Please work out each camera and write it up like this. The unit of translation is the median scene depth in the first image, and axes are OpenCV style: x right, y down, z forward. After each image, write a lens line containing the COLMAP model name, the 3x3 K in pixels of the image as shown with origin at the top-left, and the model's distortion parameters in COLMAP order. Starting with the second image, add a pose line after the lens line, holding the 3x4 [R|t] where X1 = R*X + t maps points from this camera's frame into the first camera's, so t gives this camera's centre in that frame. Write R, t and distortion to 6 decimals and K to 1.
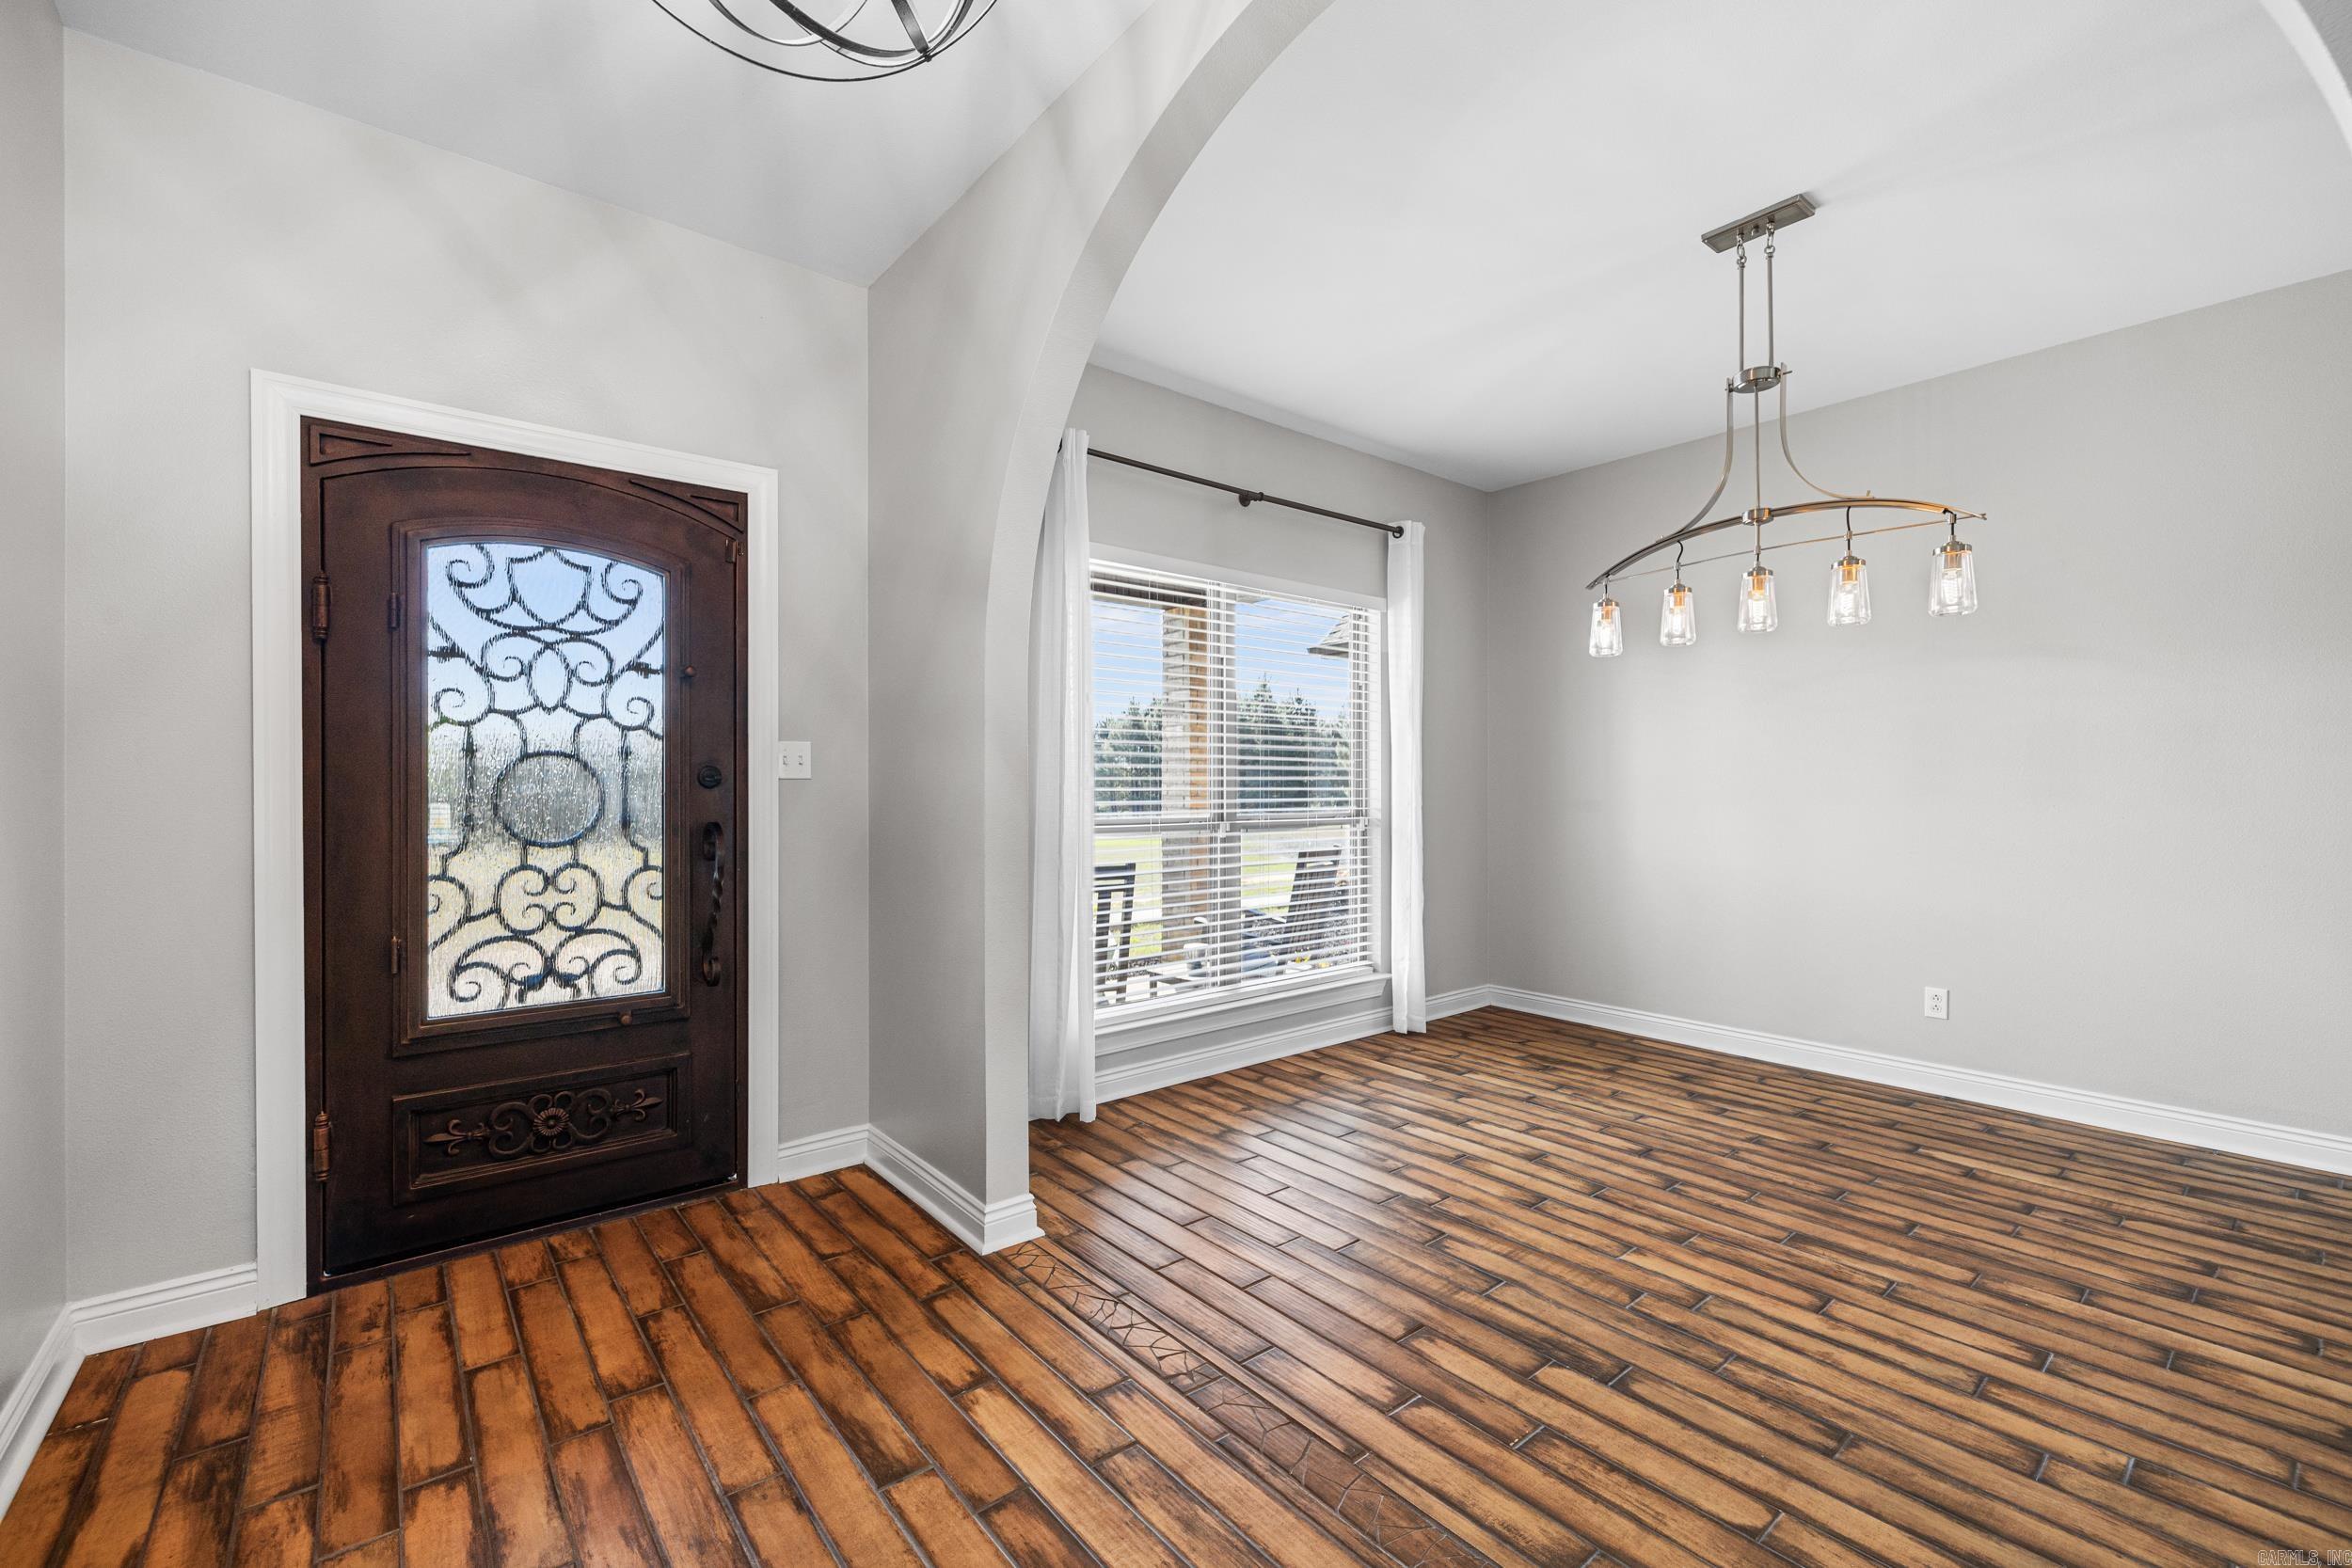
lens RADIAL K [[979.3, 0, 1173.5], [0, 979.3, 786.8], [0, 0, 1]] dist [0.000679, -0.000799]
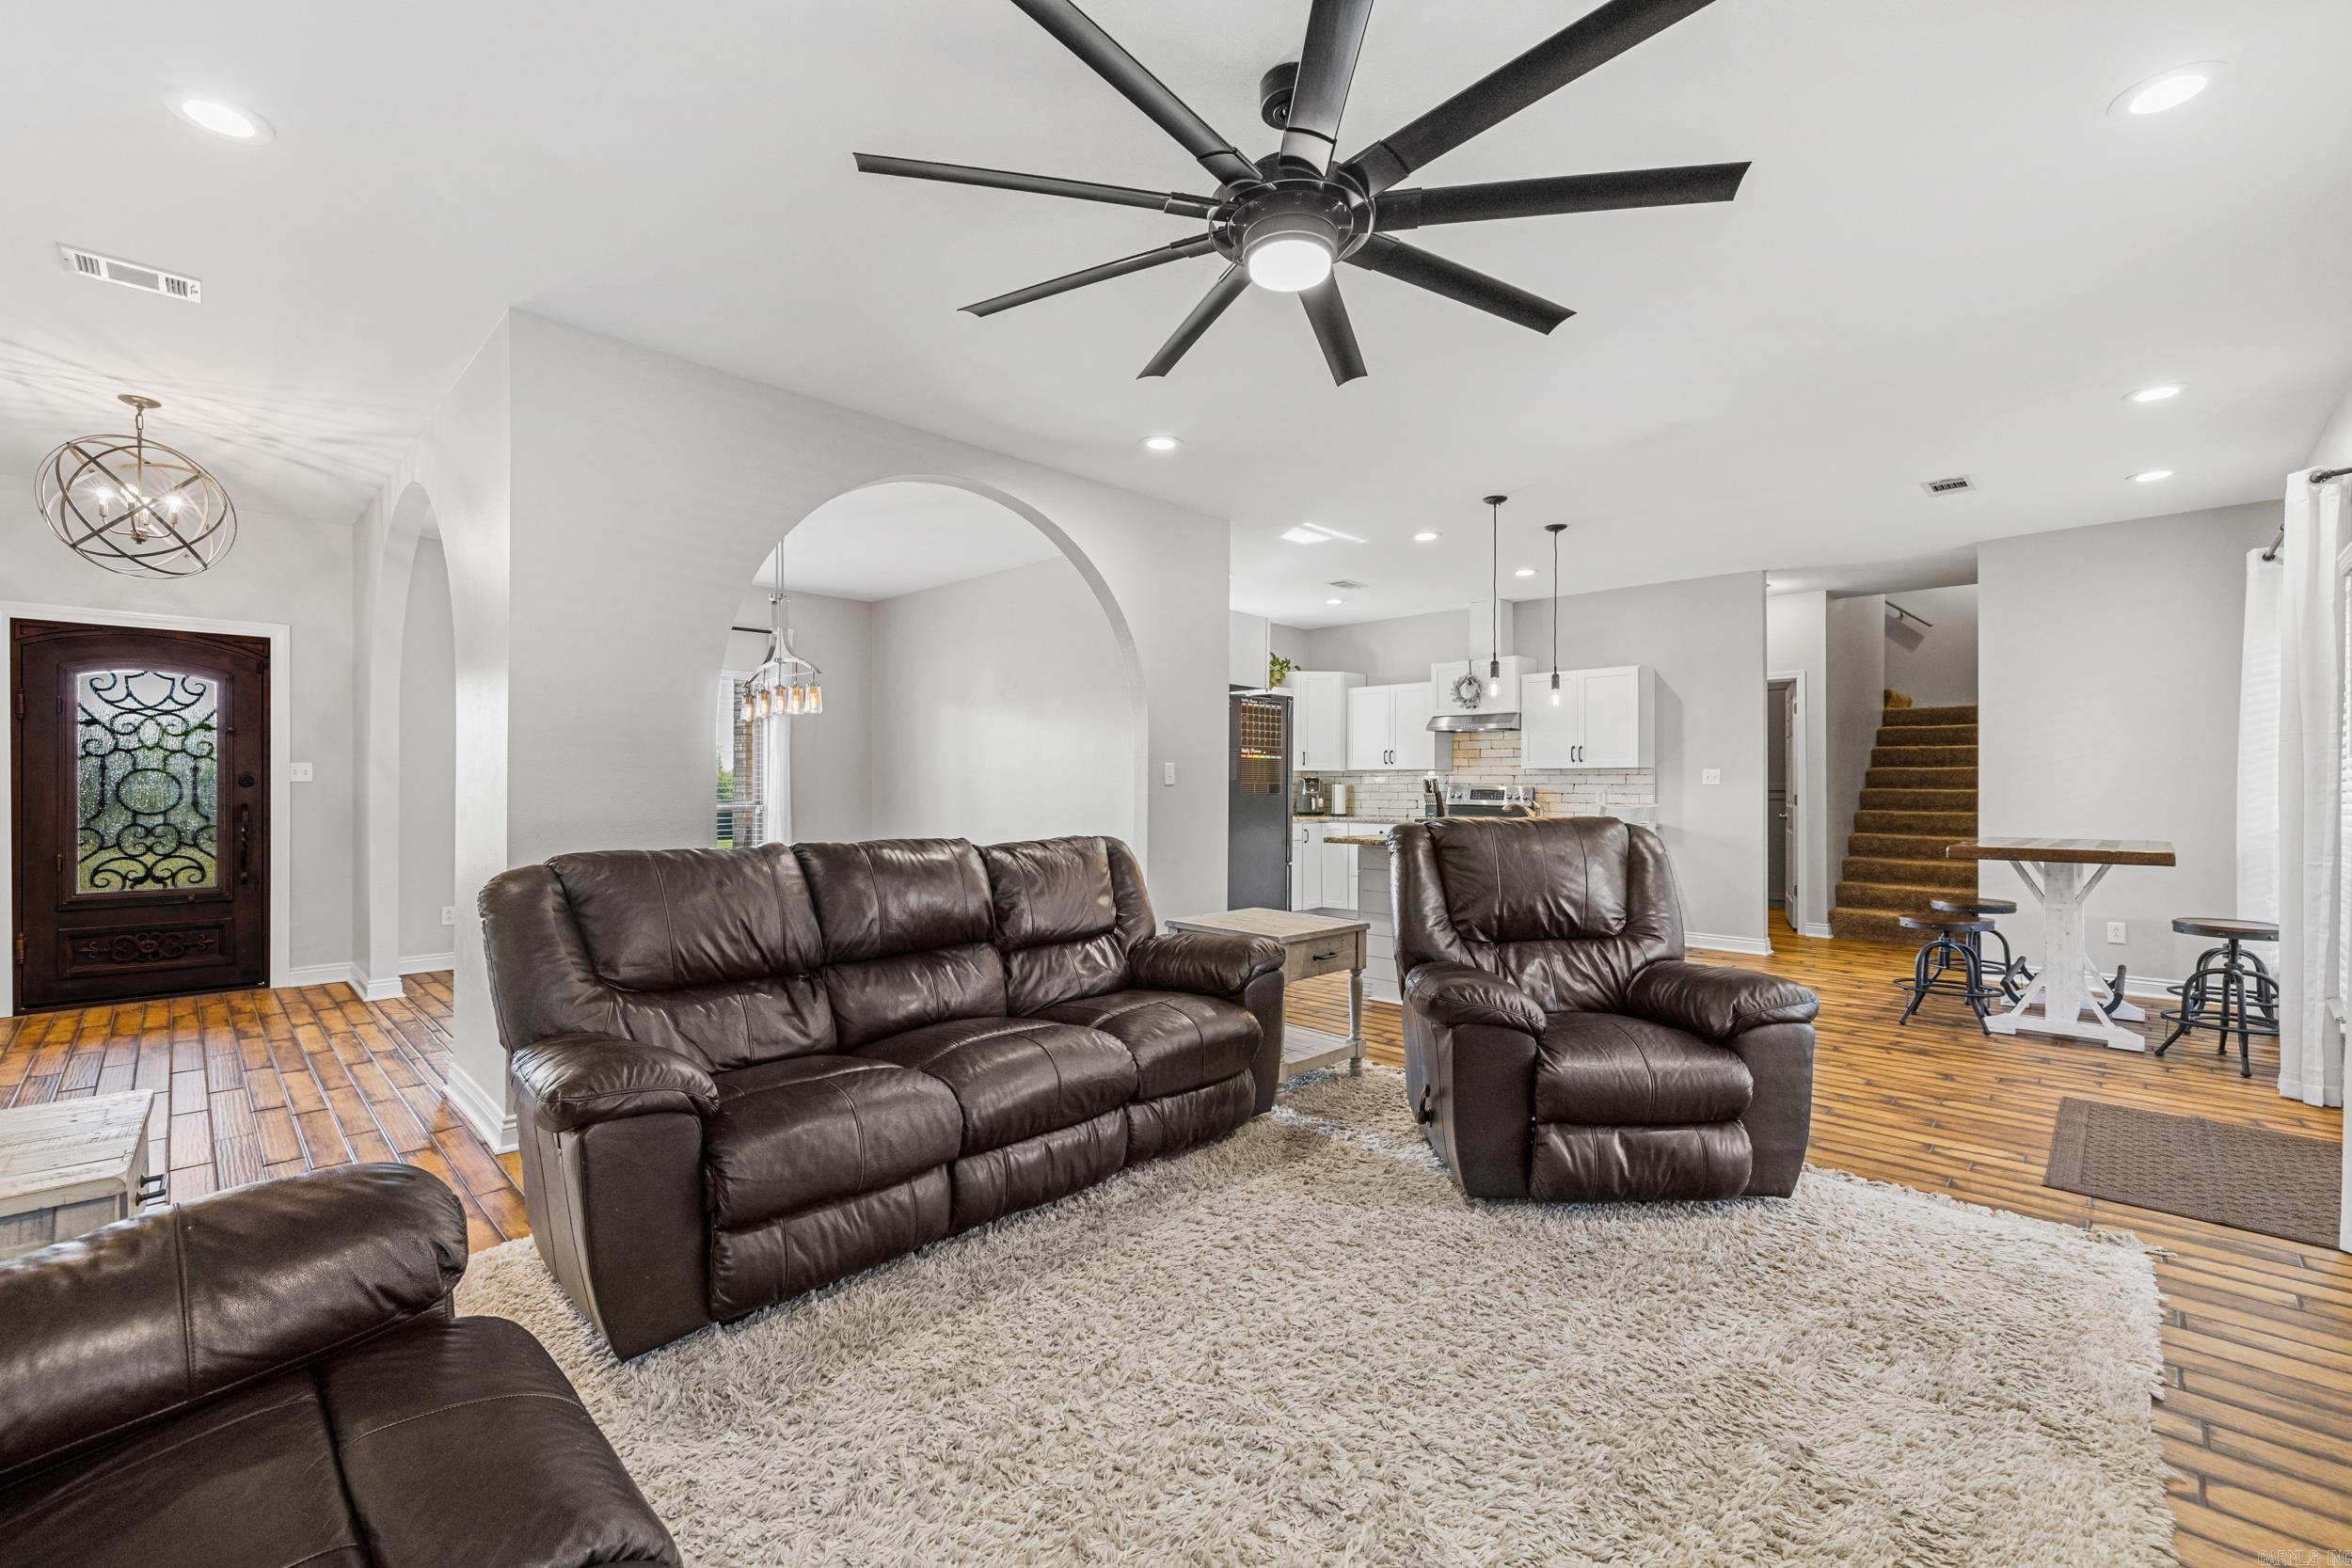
lens RADIAL K [[979.3, 0, 1174.7], [0, 979.3, 790.5], [0, 0, 1]] dist [0.000679, -0.000799]
pose [[0.992588, 0.004147, 0.121455, 1.234851], [-0.004715, 0.999979, 0.004388, -0.009589], [-0.121435, -0.004928, 0.992587, -1.286477]]
